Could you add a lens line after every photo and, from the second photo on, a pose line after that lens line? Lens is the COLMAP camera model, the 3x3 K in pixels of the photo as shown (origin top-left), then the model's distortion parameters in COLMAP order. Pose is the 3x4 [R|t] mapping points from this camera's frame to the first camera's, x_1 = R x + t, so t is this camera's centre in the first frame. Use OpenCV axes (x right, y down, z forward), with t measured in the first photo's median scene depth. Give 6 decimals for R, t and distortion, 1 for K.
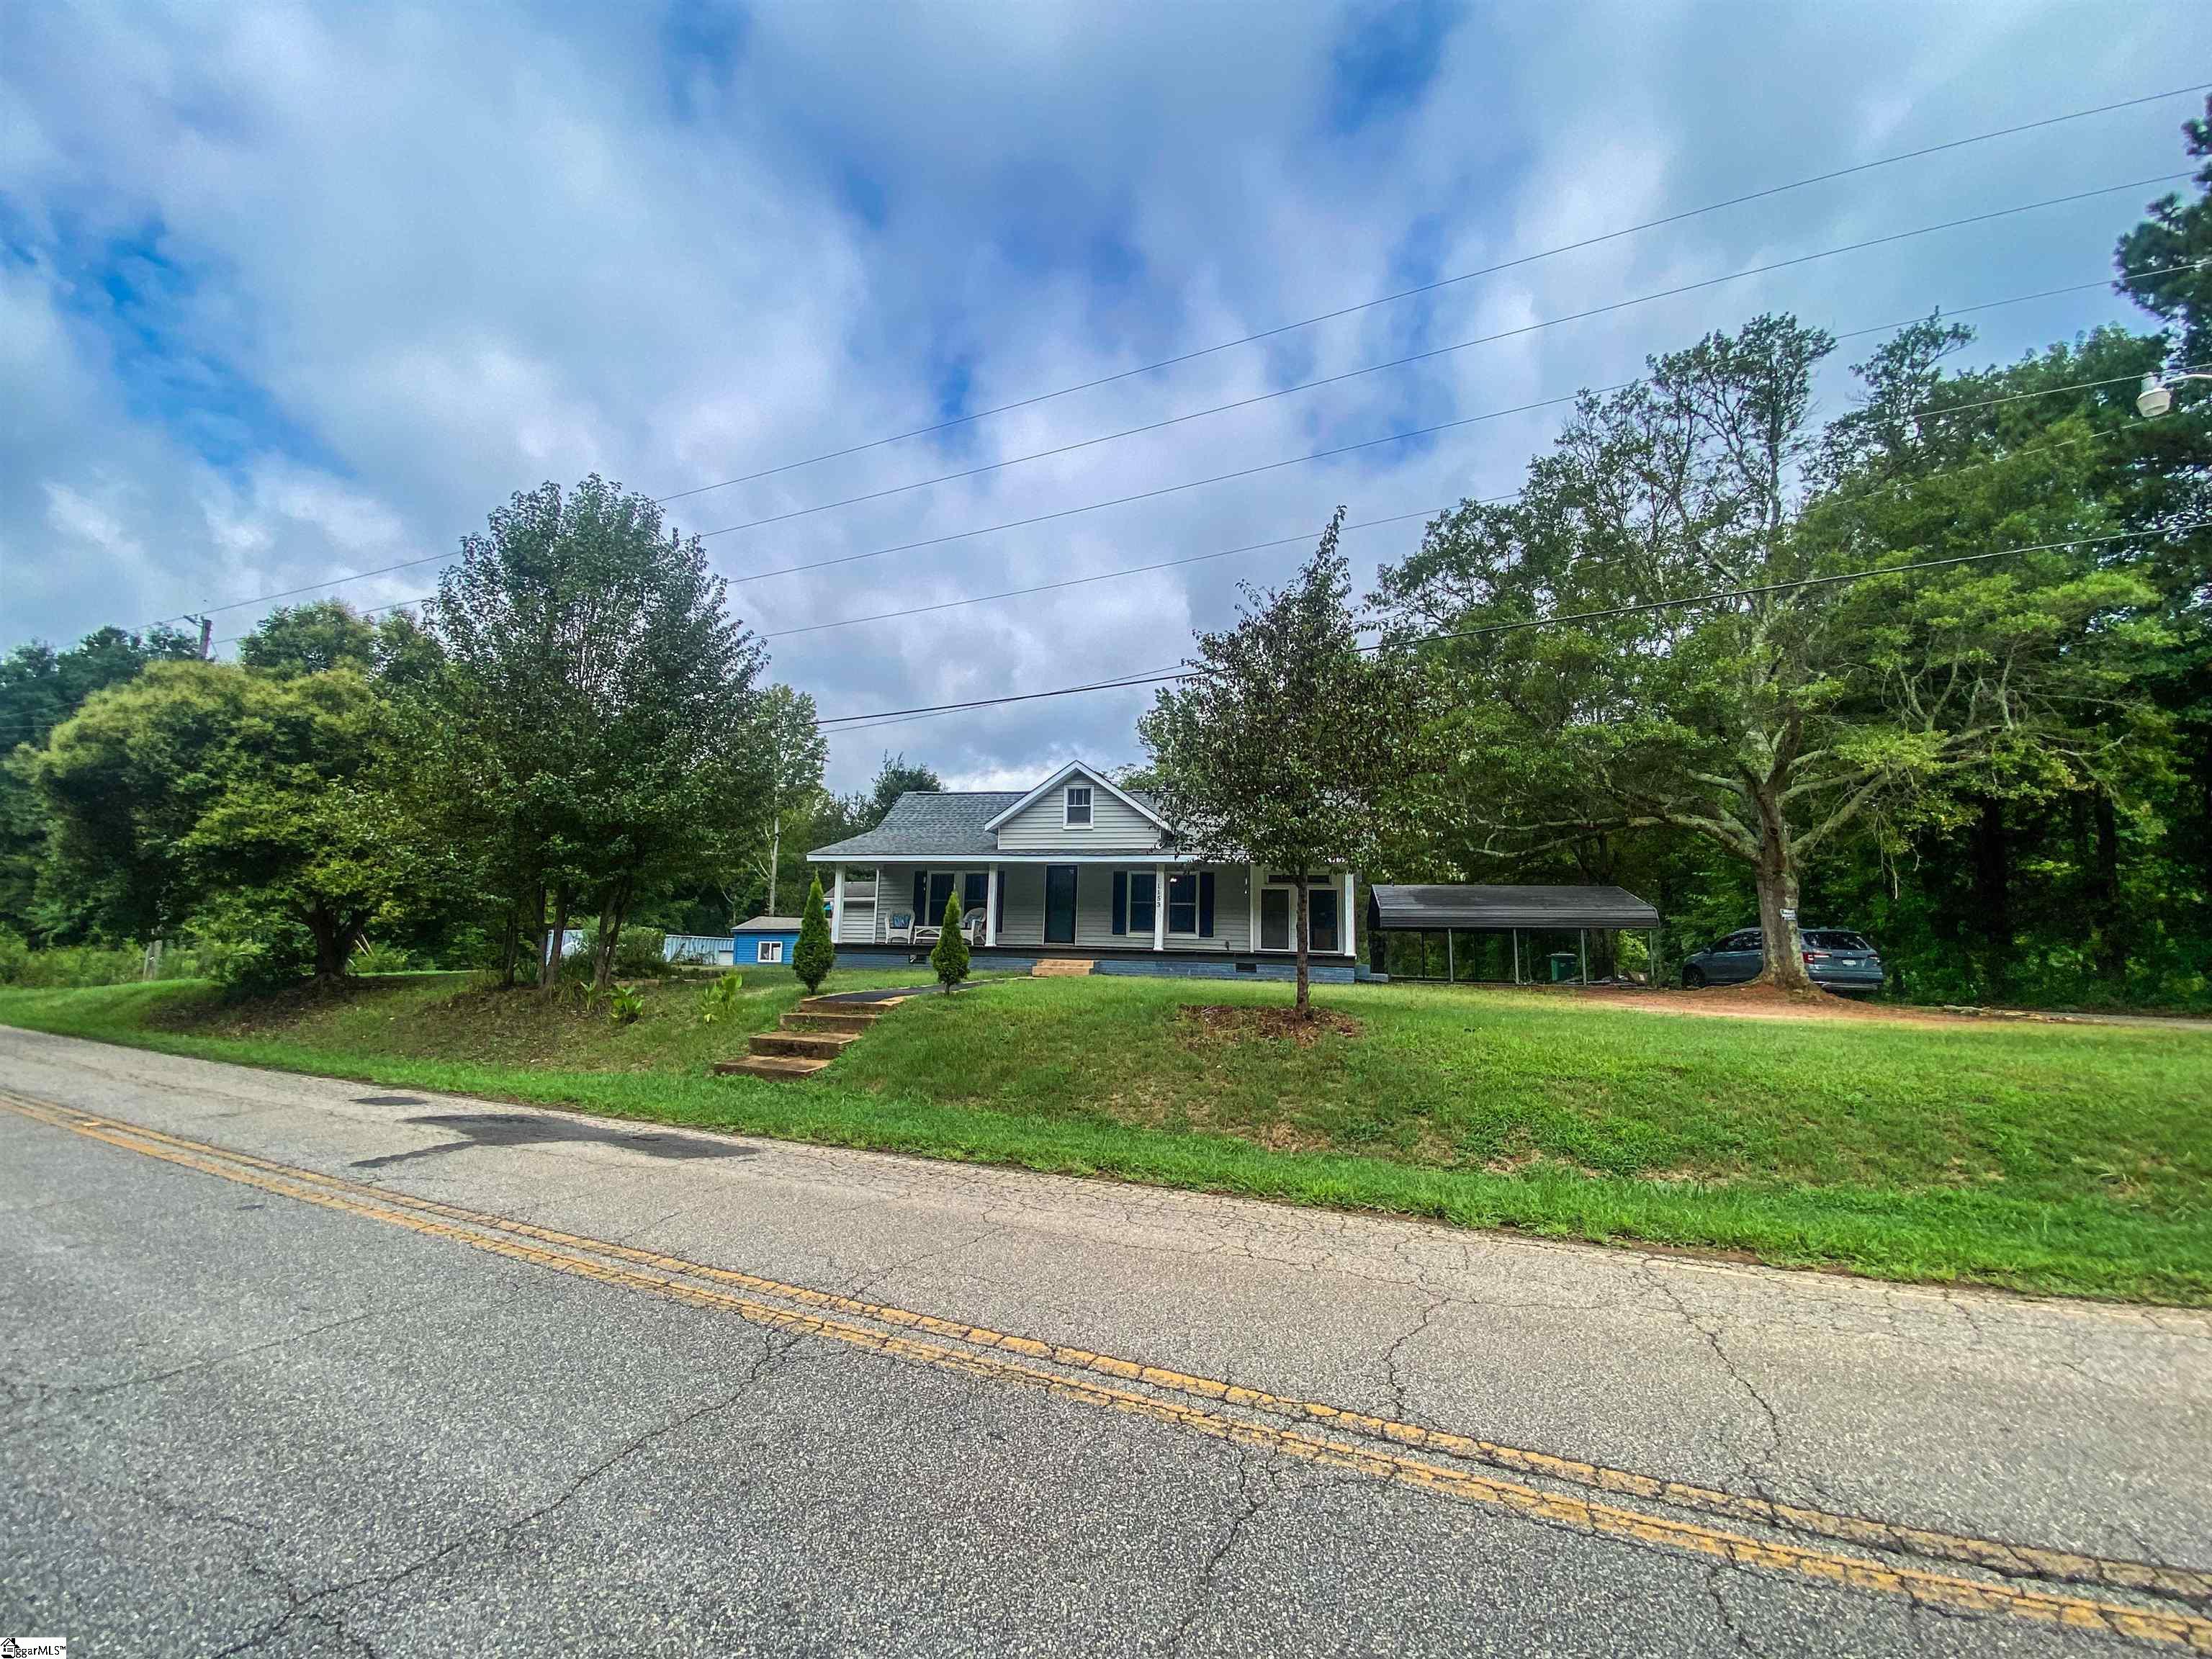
lens RADIAL K [[896.7, 0, 1096.6], [0, 896.7, 829.4], [0, 0, 1]] dist [0.043560, -0.029087]
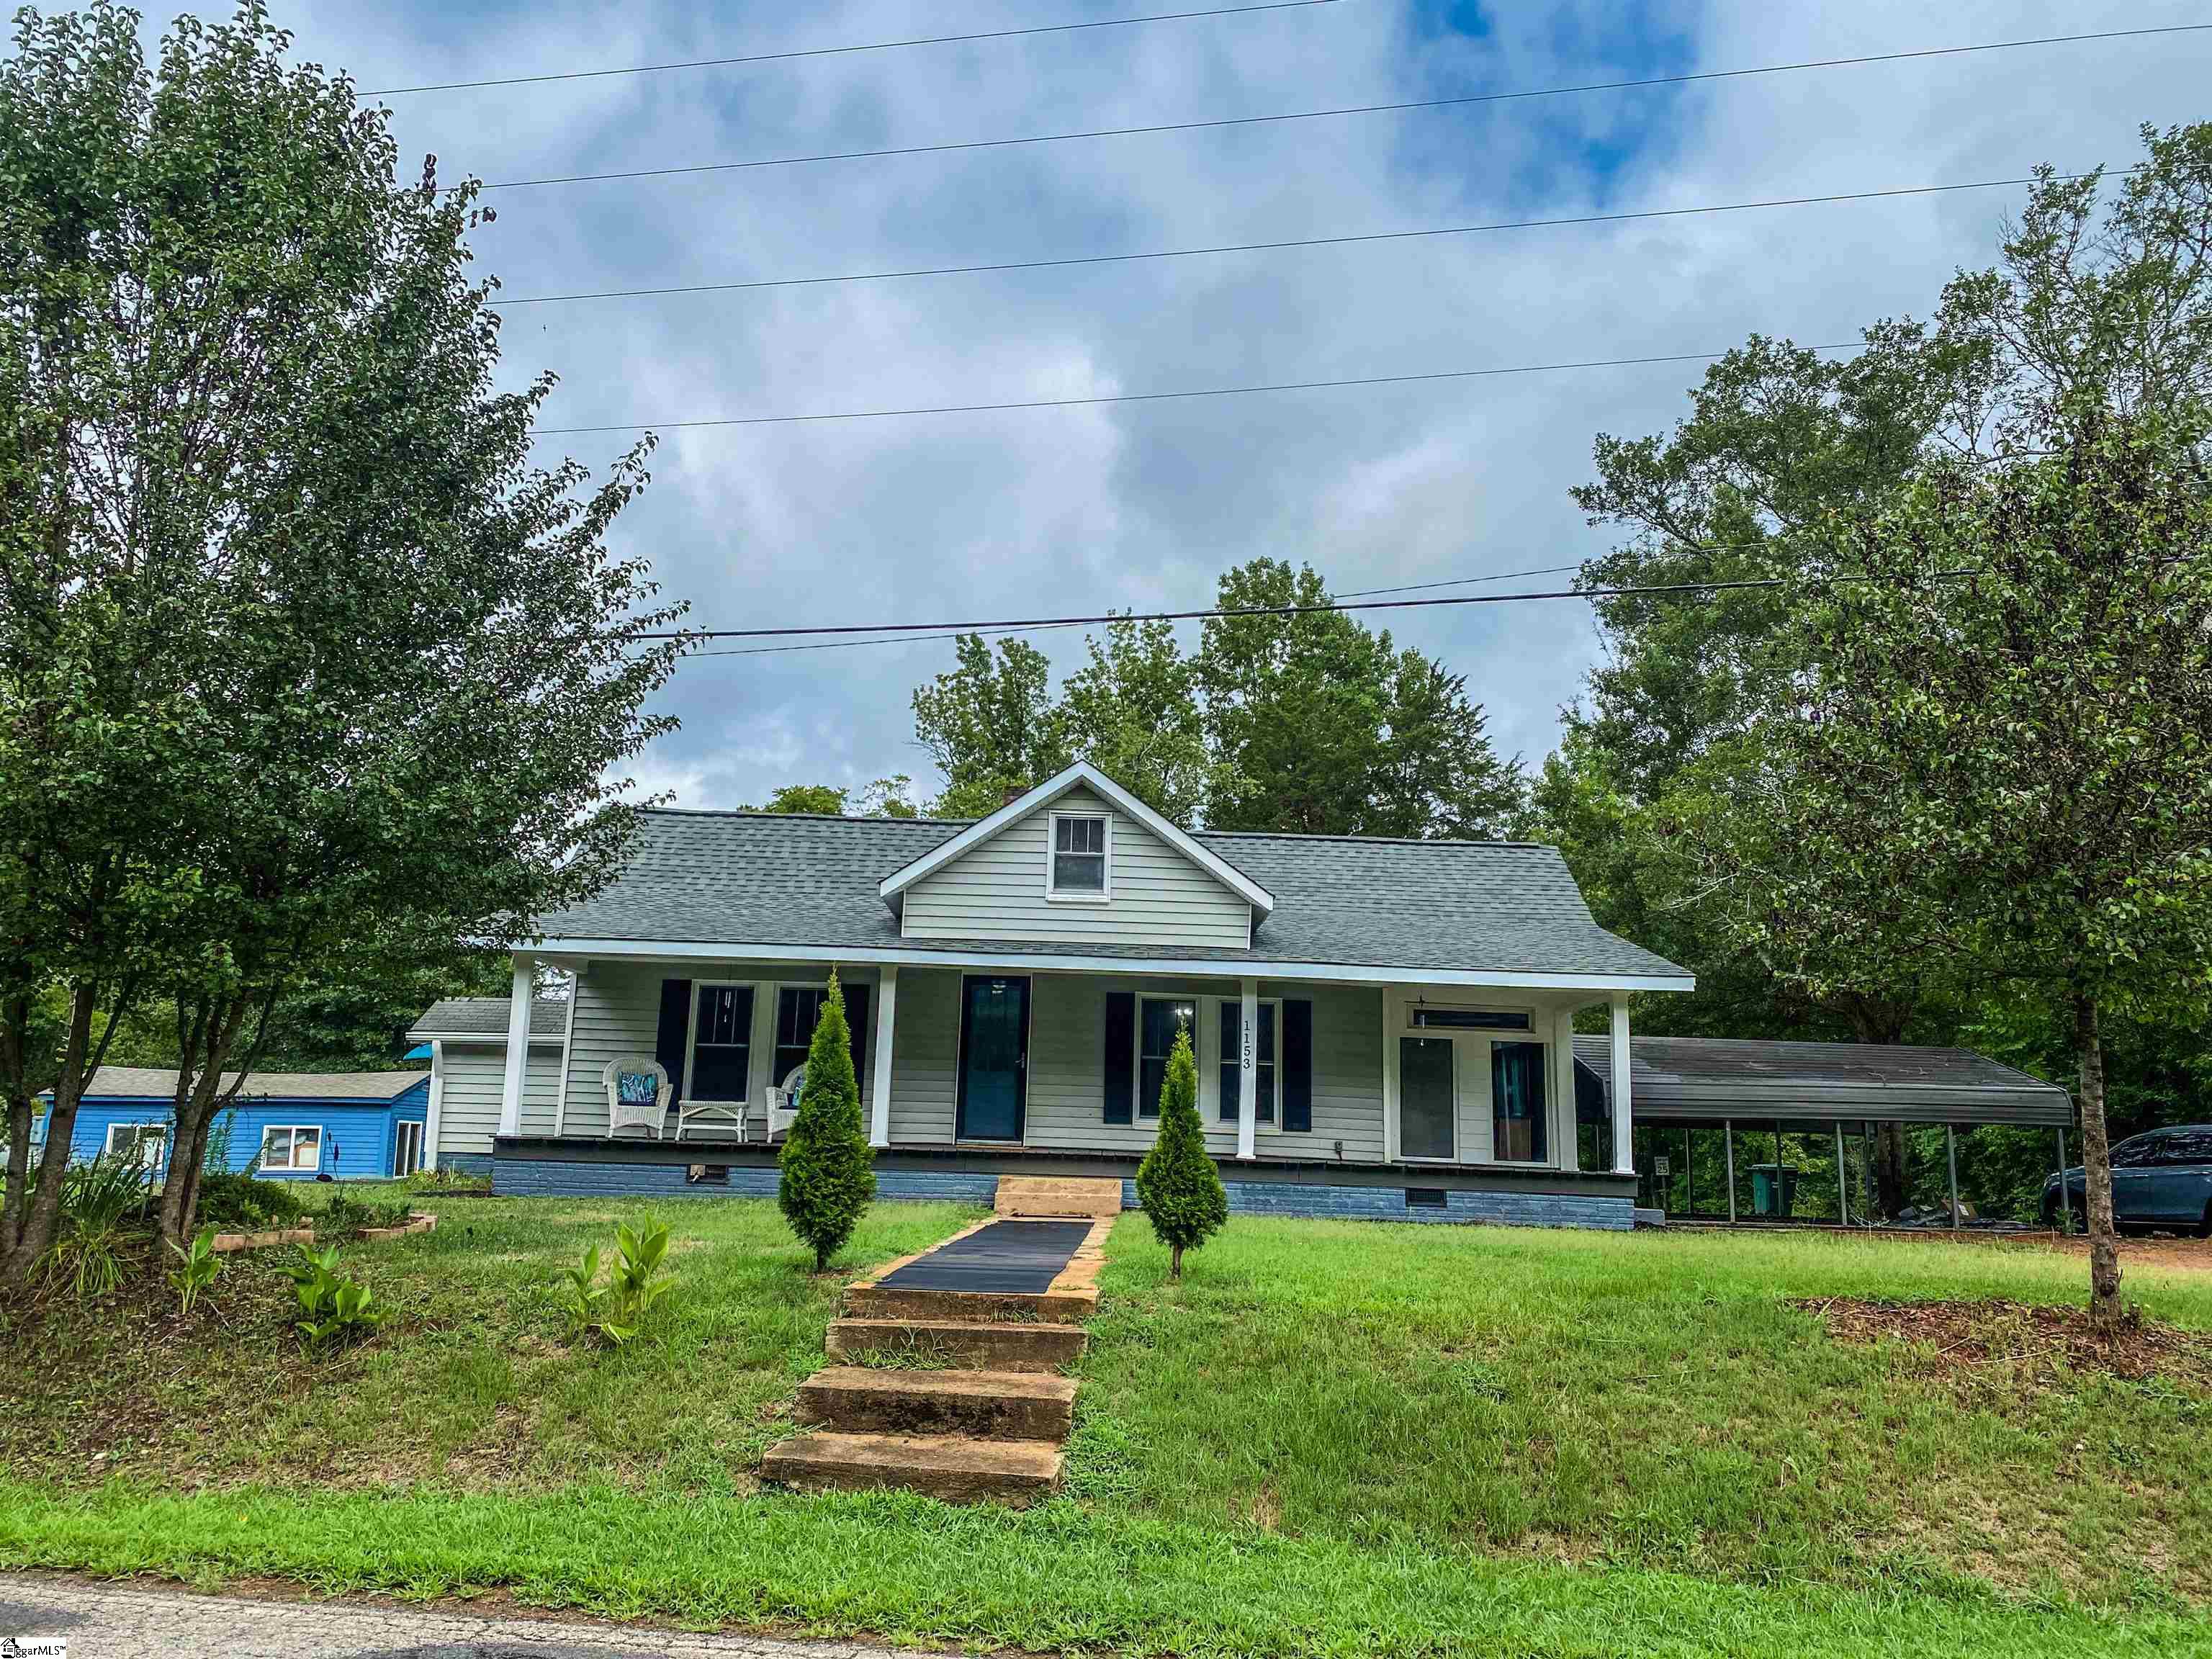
lens RADIAL K [[1692.2, 0, 1105.4], [0, 1692.2, 800.3], [0, 0, 1]] dist [0.052959, -0.063731]
pose [[0.968248, 0.057634, 0.243258, -0.251256], [-0.041130, 0.996528, -0.072390, 0.011559], [-0.246586, 0.060087, 0.967256, 0.125980]]
